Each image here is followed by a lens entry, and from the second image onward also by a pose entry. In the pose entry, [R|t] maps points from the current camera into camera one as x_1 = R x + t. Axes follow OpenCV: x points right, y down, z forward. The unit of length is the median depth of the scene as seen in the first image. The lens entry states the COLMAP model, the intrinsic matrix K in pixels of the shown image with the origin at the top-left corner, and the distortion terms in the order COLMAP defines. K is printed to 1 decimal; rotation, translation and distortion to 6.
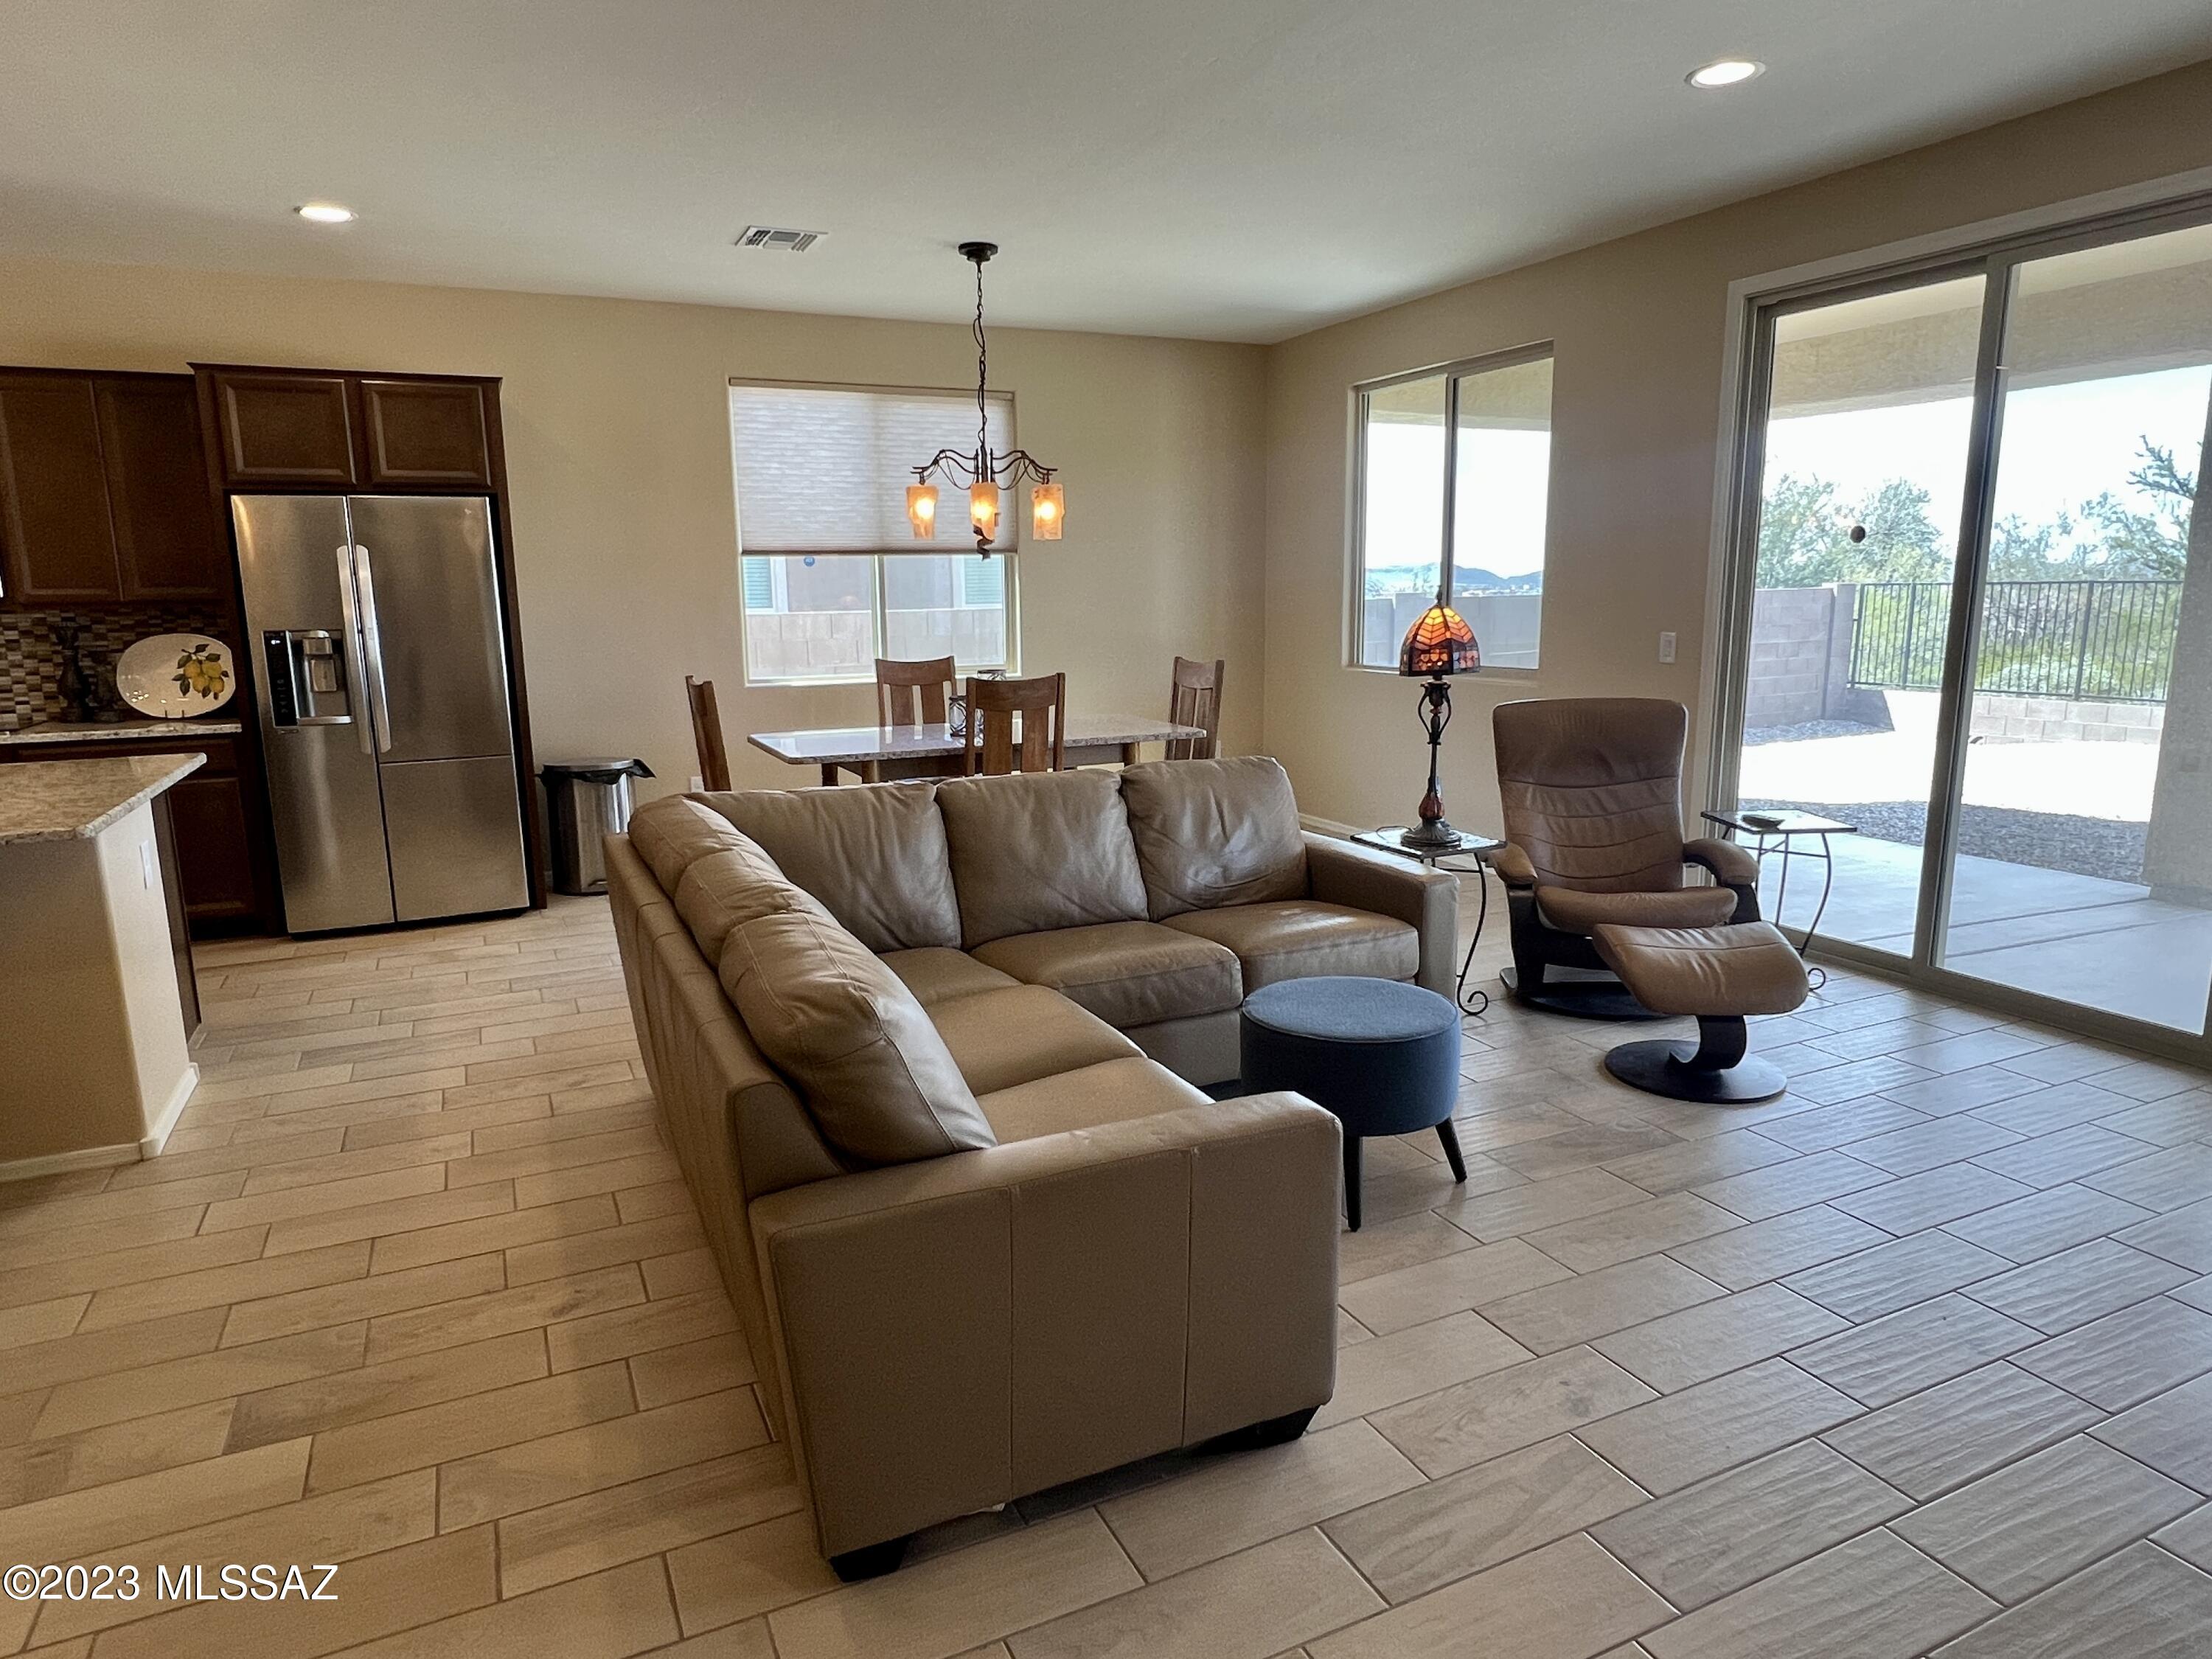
lens RADIAL K [[1317.6, 0, 1096.0], [0, 1317.6, 853.3], [0, 0, 1]] dist [0.000867, -0.000839]
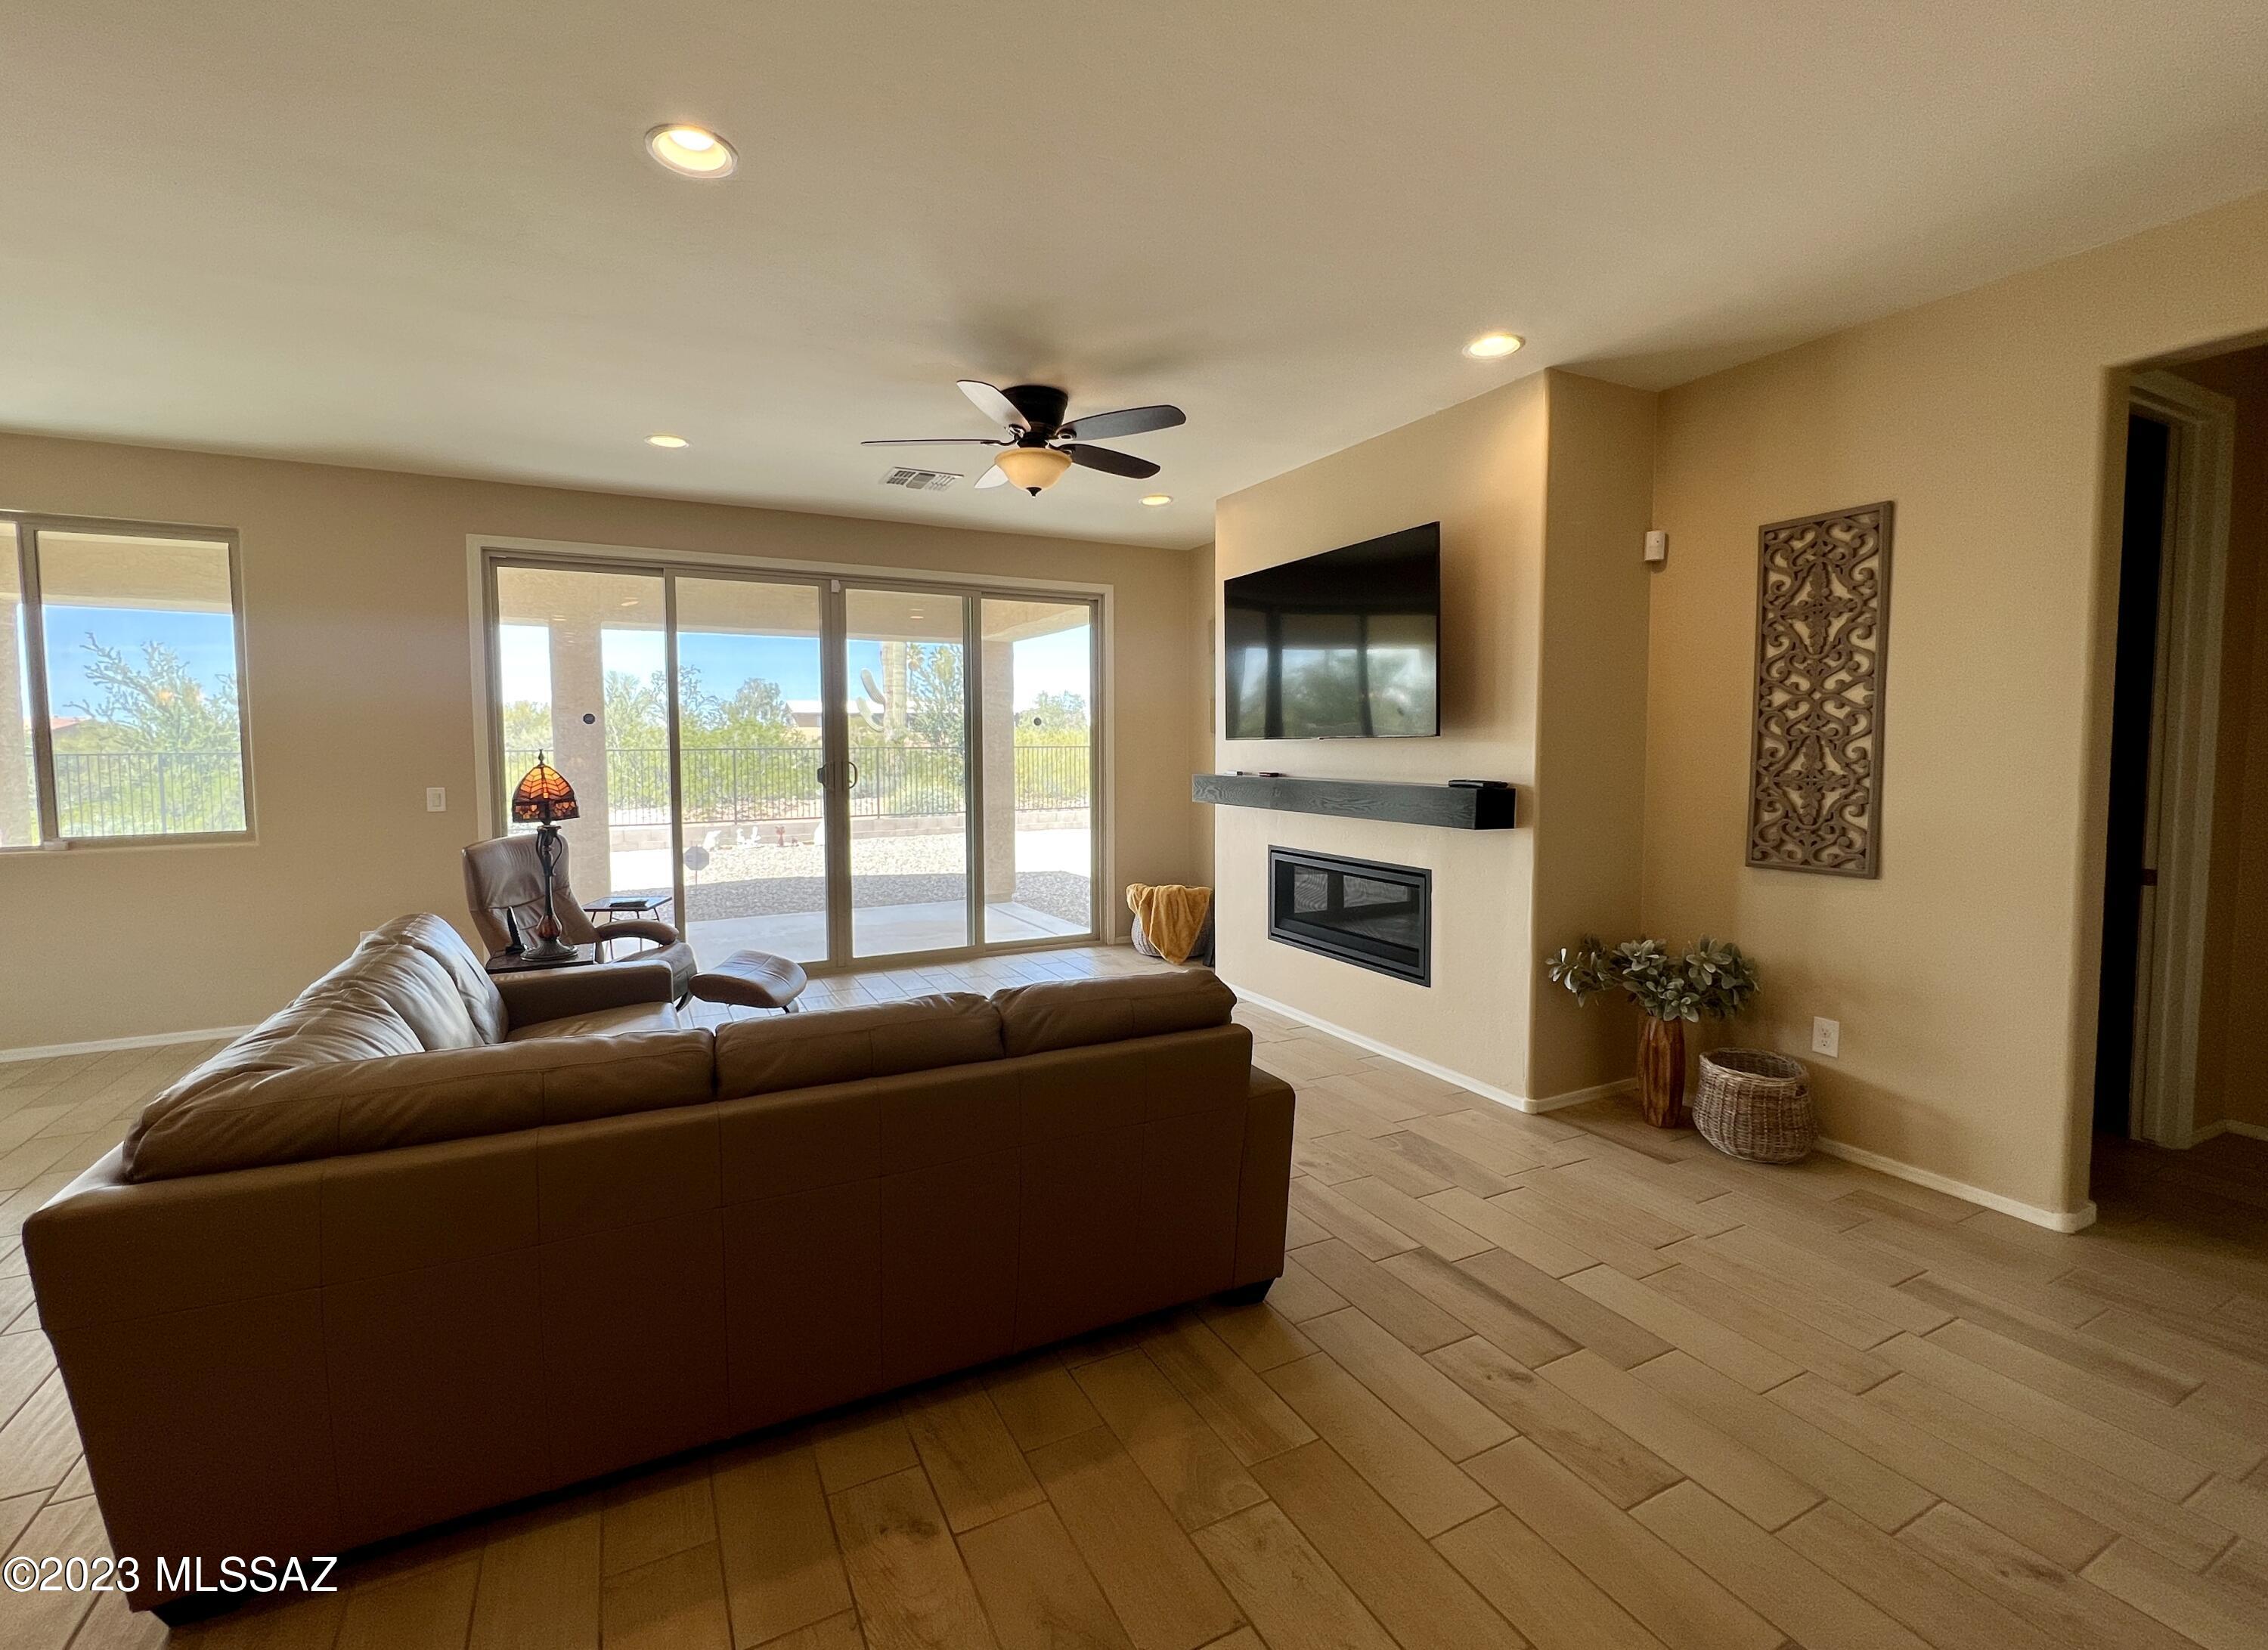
lens RADIAL K [[971.8, 0, 1105.9], [0, 971.8, 803.7], [0, 0, 1]] dist [-0.004988, -0.000286]
pose [[-0.029991, -0.049010, 0.998348, -0.509453], [0.206012, 0.977050, 0.054153, -0.069849], [-0.978090, 0.207295, -0.019206, 0.388544]]
